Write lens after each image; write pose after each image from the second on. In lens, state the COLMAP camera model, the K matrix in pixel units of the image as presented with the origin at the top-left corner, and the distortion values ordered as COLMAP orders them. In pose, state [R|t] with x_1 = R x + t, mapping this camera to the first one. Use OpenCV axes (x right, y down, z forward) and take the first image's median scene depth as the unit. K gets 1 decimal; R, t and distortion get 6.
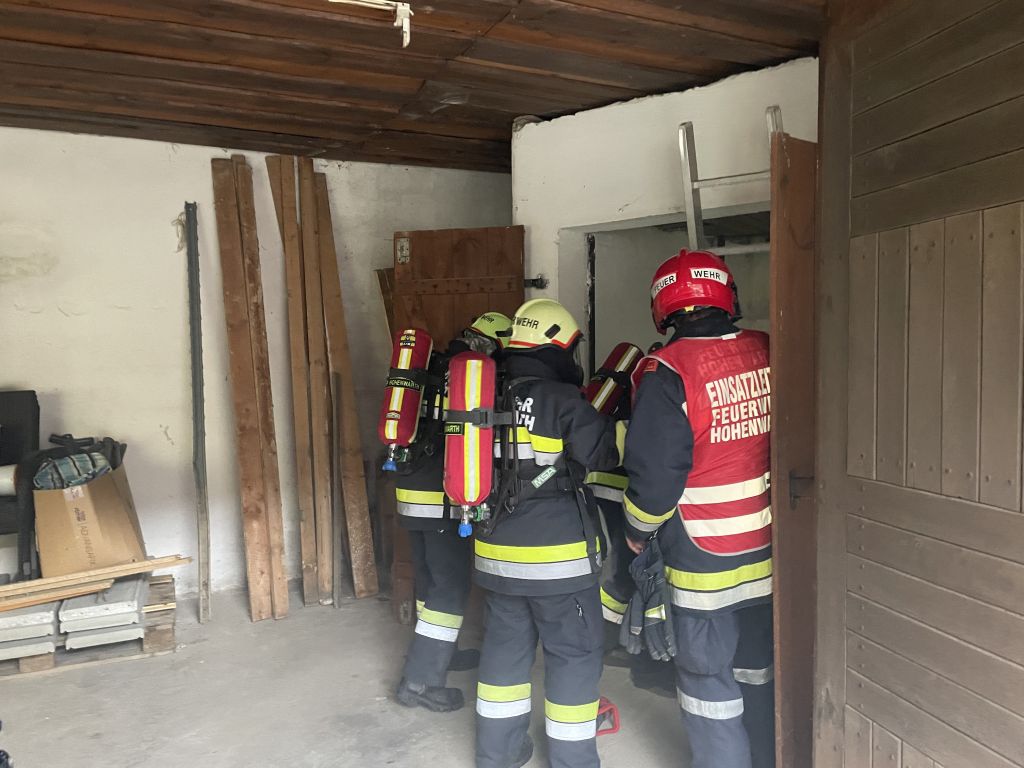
lens RADIAL K [[784.4, 0, 499.2], [0, 784.4, 376.2], [0, 0, 1]] dist [0.079167, -0.092808]
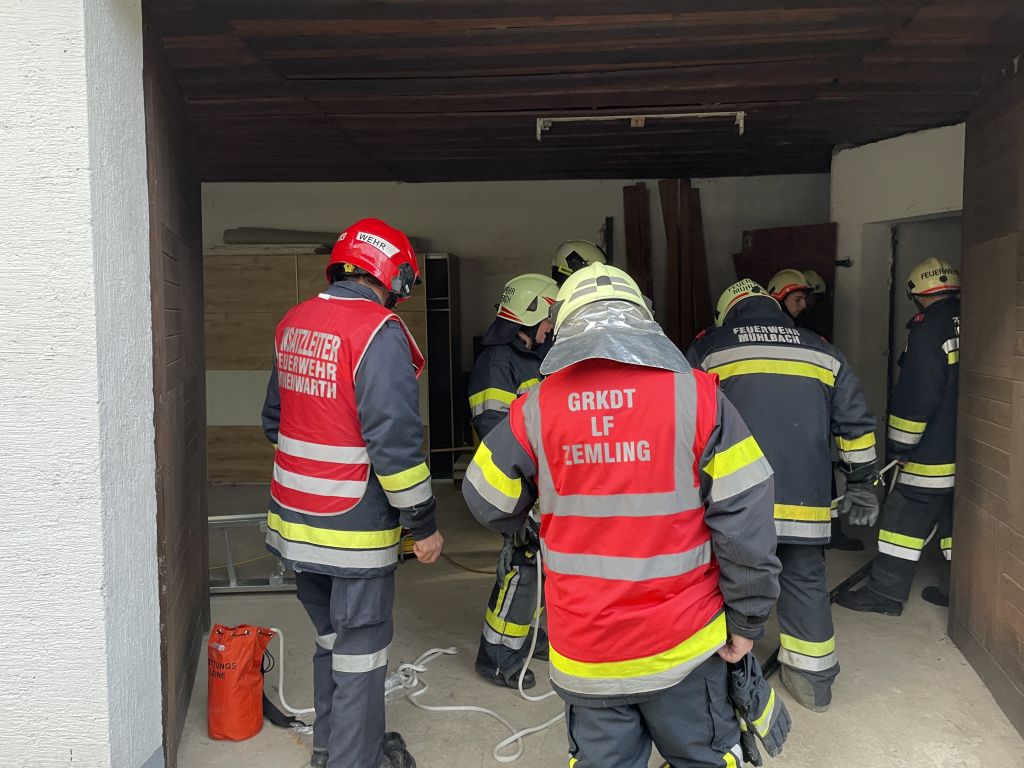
lens RADIAL K [[784.4, 0, 499.2], [0, 784.4, 376.2], [0, 0, 1]] dist [0.079167, -0.092808]
pose [[0.890116, 0.036634, -0.454260, 0.127558], [-0.021265, 0.999017, 0.038898, 0.035172], [0.455238, -0.024964, 0.890020, -0.469400]]
